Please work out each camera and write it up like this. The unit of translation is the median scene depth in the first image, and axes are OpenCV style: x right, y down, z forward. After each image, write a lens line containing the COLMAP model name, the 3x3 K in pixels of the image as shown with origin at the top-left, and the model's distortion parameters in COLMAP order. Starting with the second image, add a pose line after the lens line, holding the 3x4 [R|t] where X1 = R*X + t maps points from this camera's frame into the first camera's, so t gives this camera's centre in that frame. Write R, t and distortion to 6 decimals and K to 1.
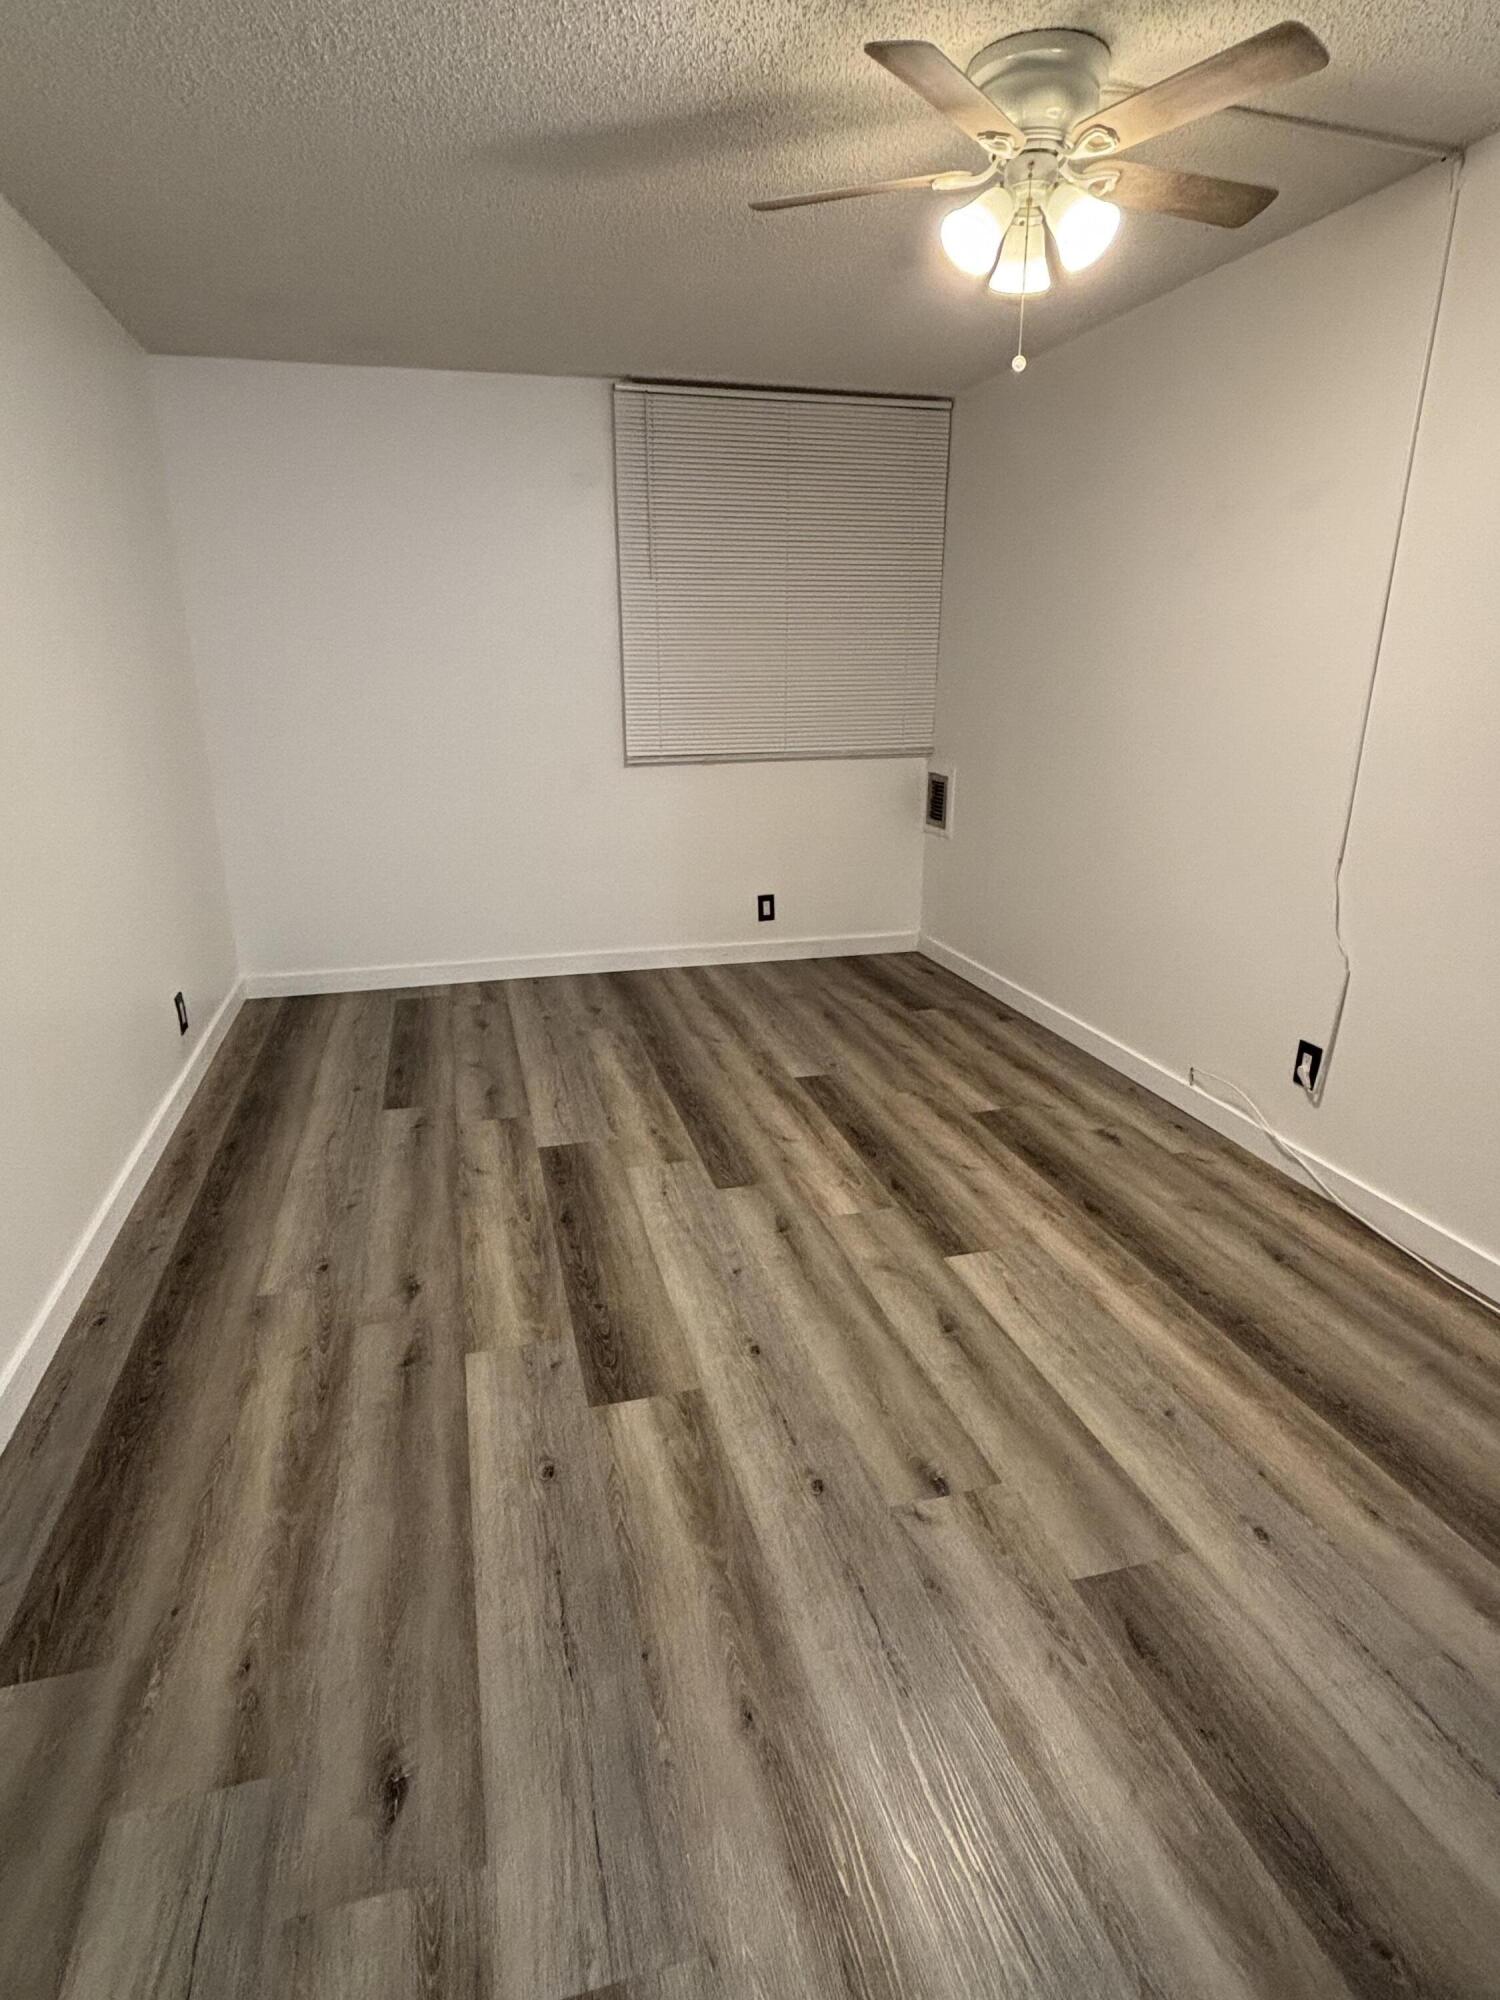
lens RADIAL K [[1059.5, 0, 751.8], [0, 1059.5, 1002.7], [0, 0, 1]] dist [0.005756, -0.000371]
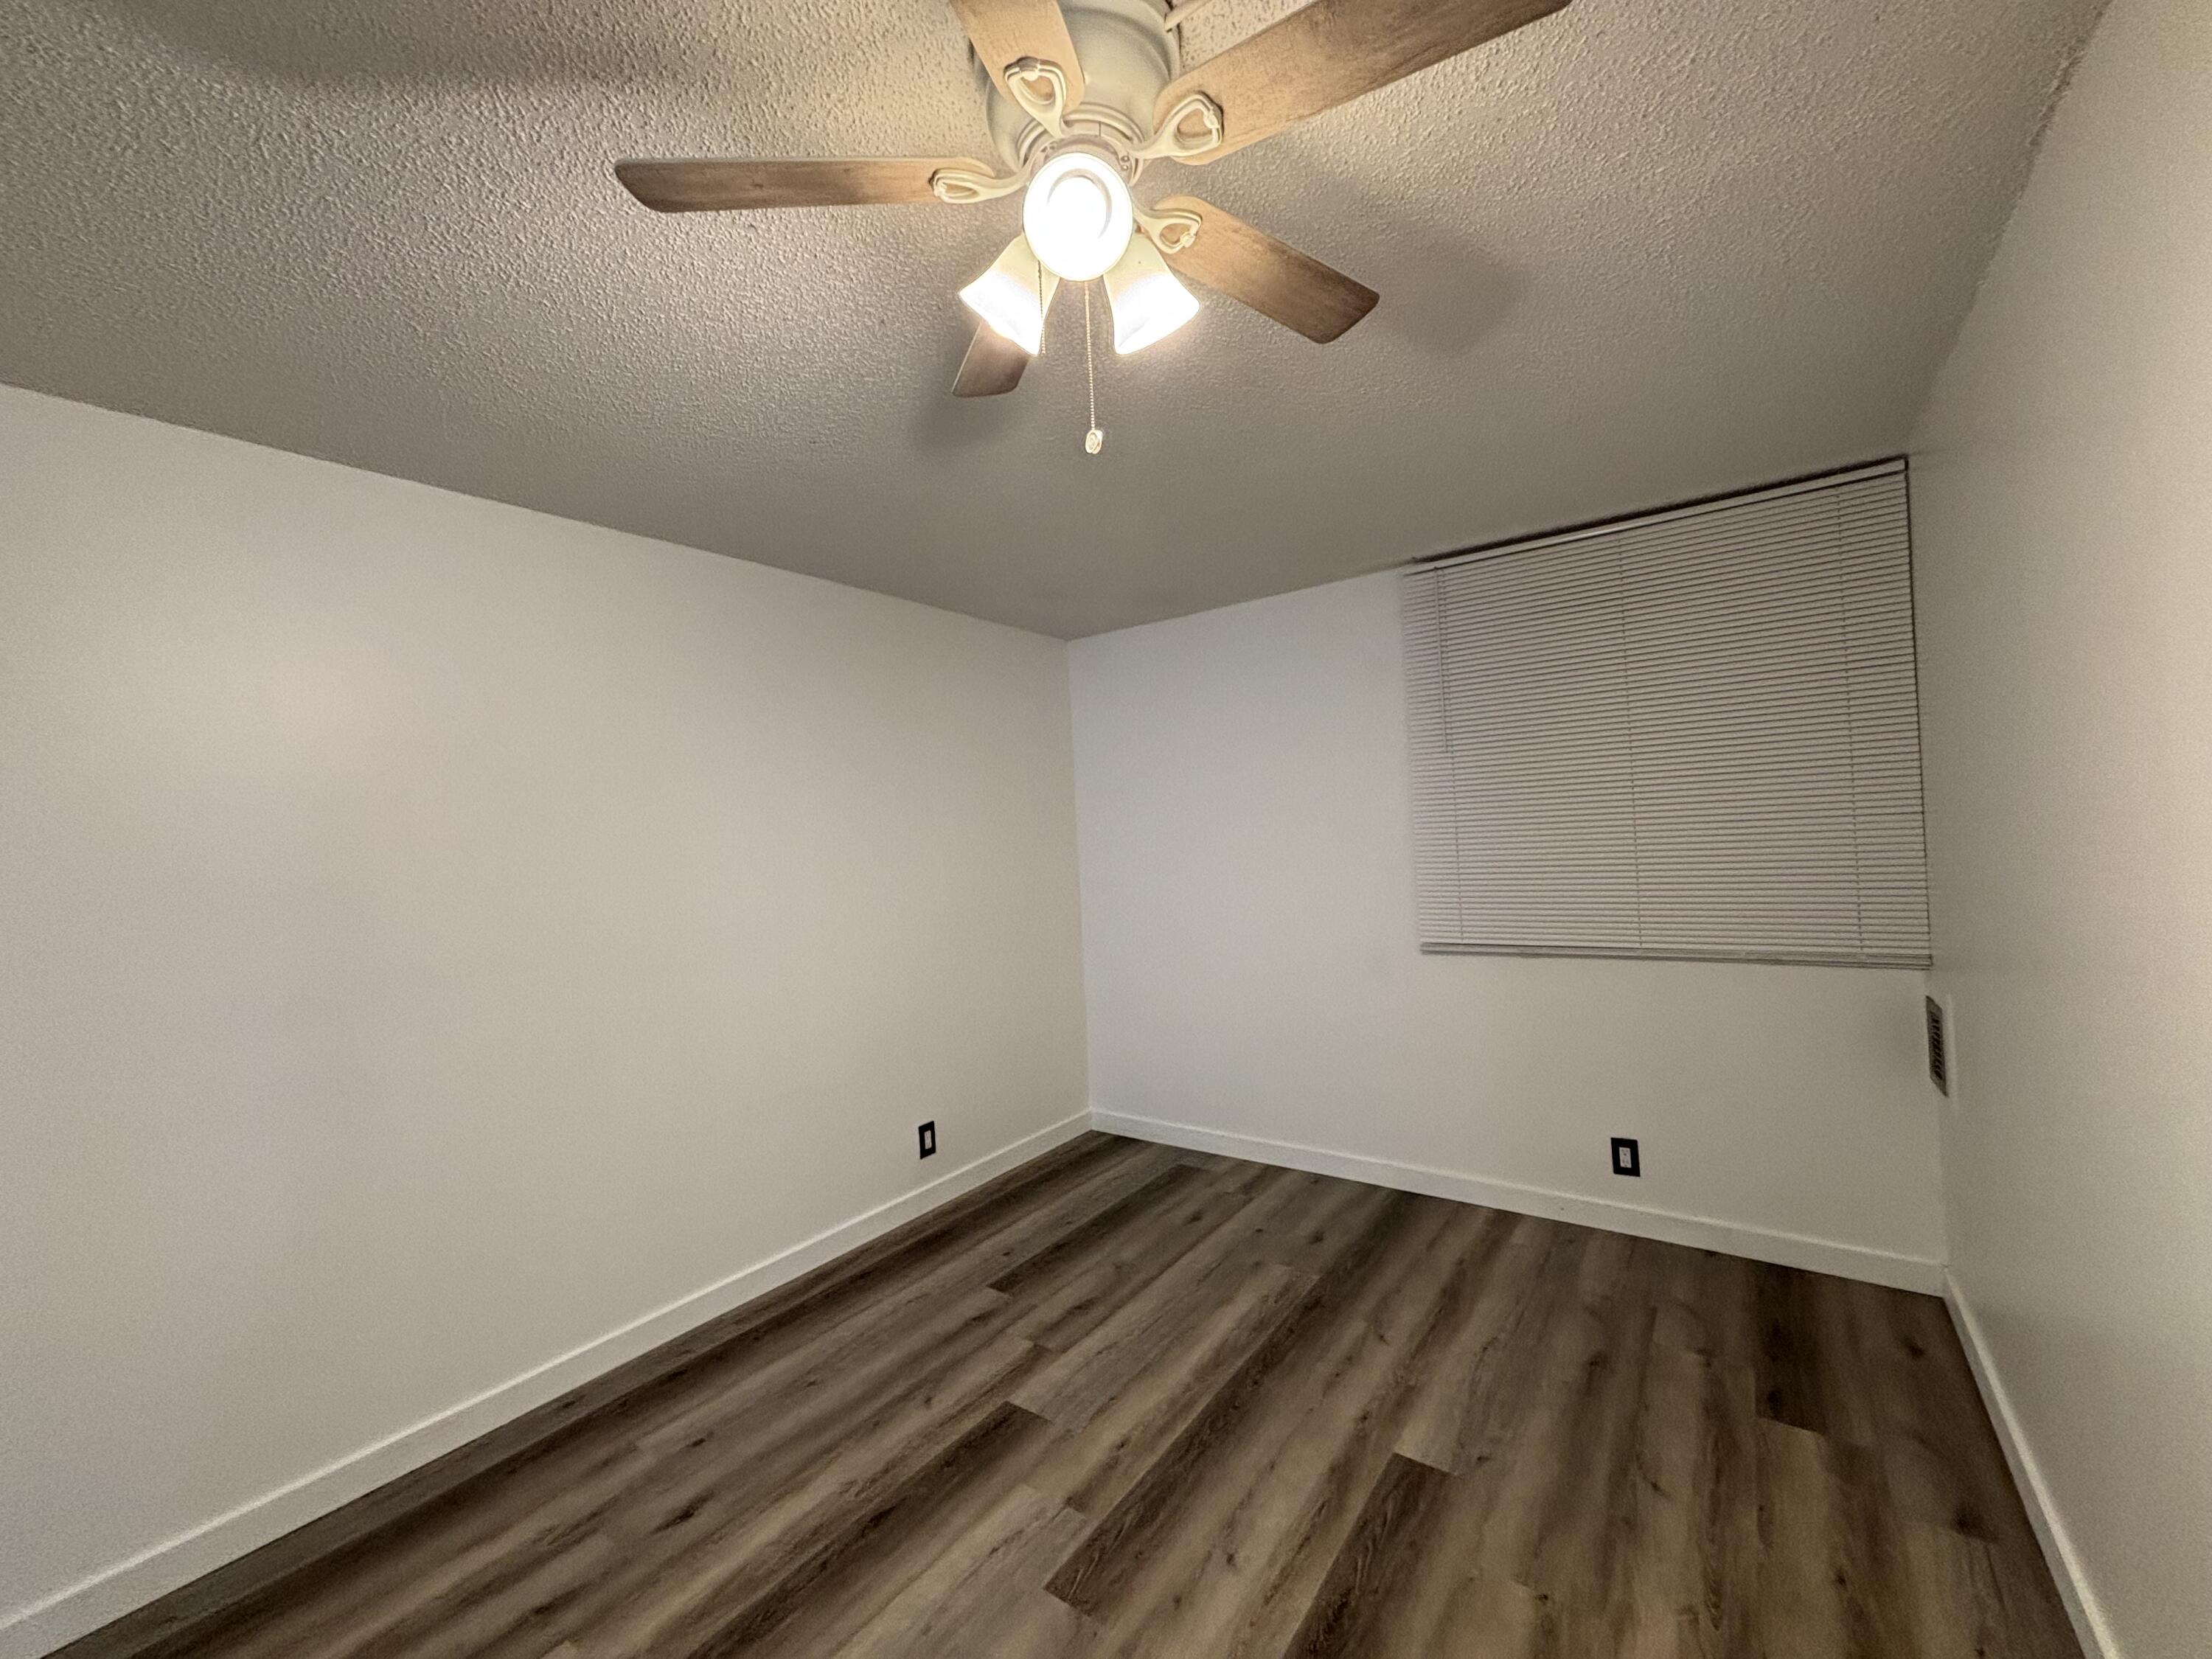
lens RADIAL K [[885.7, 0, 1109.9], [0, 885.7, 836.4], [0, 0, 1]] dist [-0.001644, 0.000866]
pose [[0.621047, -0.033451, -0.783059, 0.344716], [-0.190939, 0.962531, -0.192553, -0.146858], [0.760160, 0.269101, 0.591390, 0.398997]]
